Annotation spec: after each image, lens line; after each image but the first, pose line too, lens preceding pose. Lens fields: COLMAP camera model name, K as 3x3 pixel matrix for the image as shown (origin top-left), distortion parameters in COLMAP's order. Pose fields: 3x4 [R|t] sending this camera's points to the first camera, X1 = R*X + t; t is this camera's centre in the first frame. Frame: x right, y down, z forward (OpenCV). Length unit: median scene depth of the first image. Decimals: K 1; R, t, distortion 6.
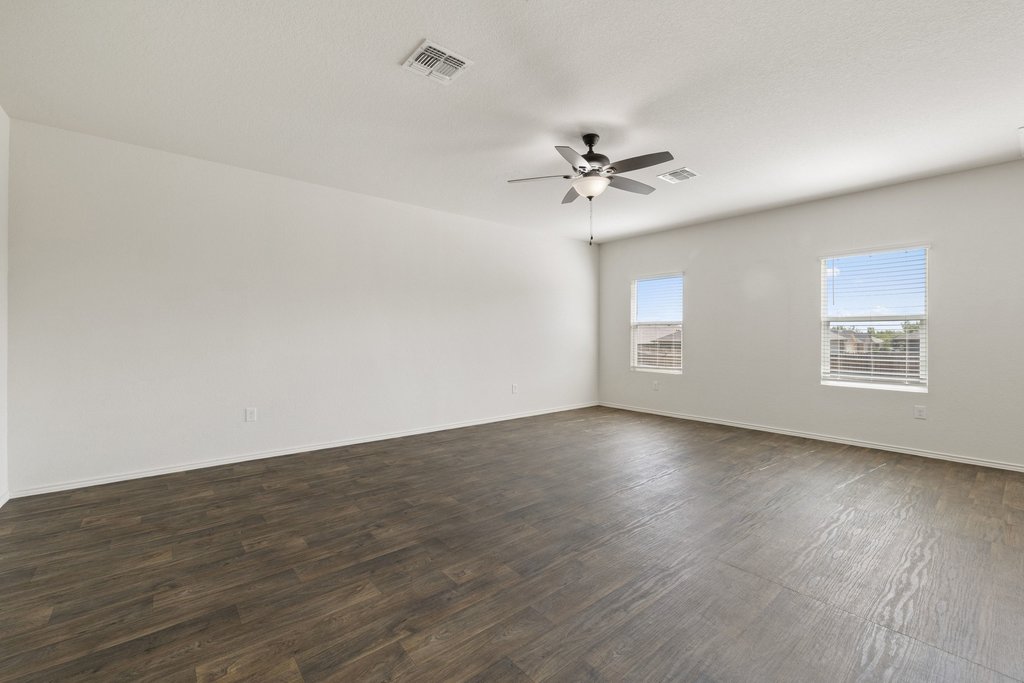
lens RADIAL K [[421.7, 0, 512.0], [0, 421.7, 341.5], [0, 0, 1]] dist [0.002719, 0.000230]
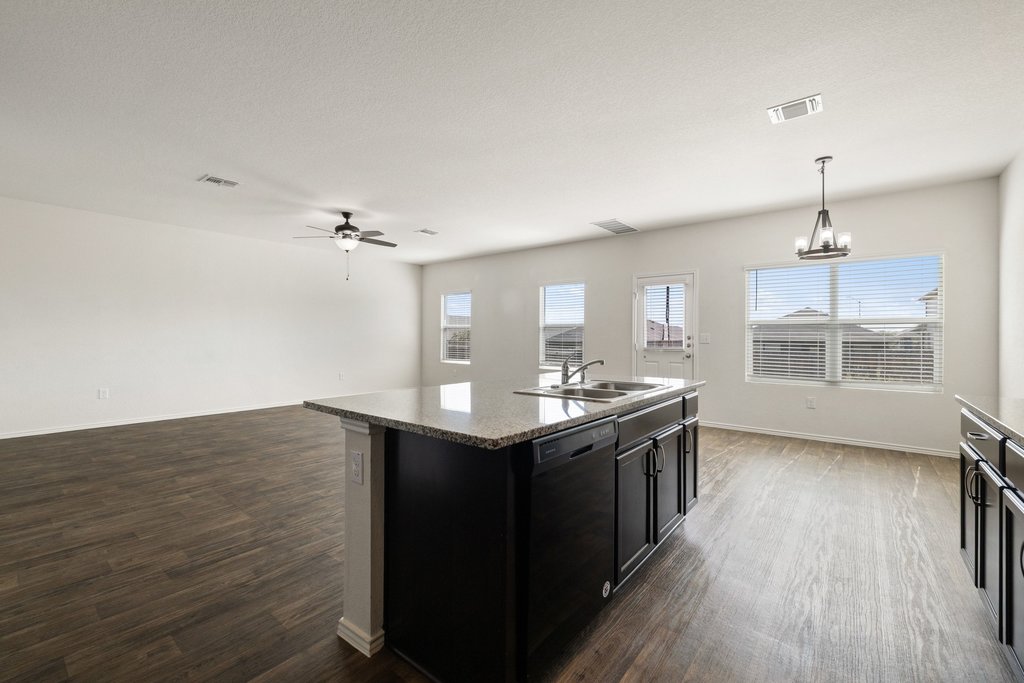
lens RADIAL K [[421.7, 0, 512.0], [0, 421.7, 341.5], [0, 0, 1]] dist [0.002719, 0.000230]
pose [[0.982085, -0.001832, 0.188430, 0.346469], [0.002342, 0.999994, -0.002485, 0.007837], [-0.188424, 0.002882, 0.982083, -0.488954]]
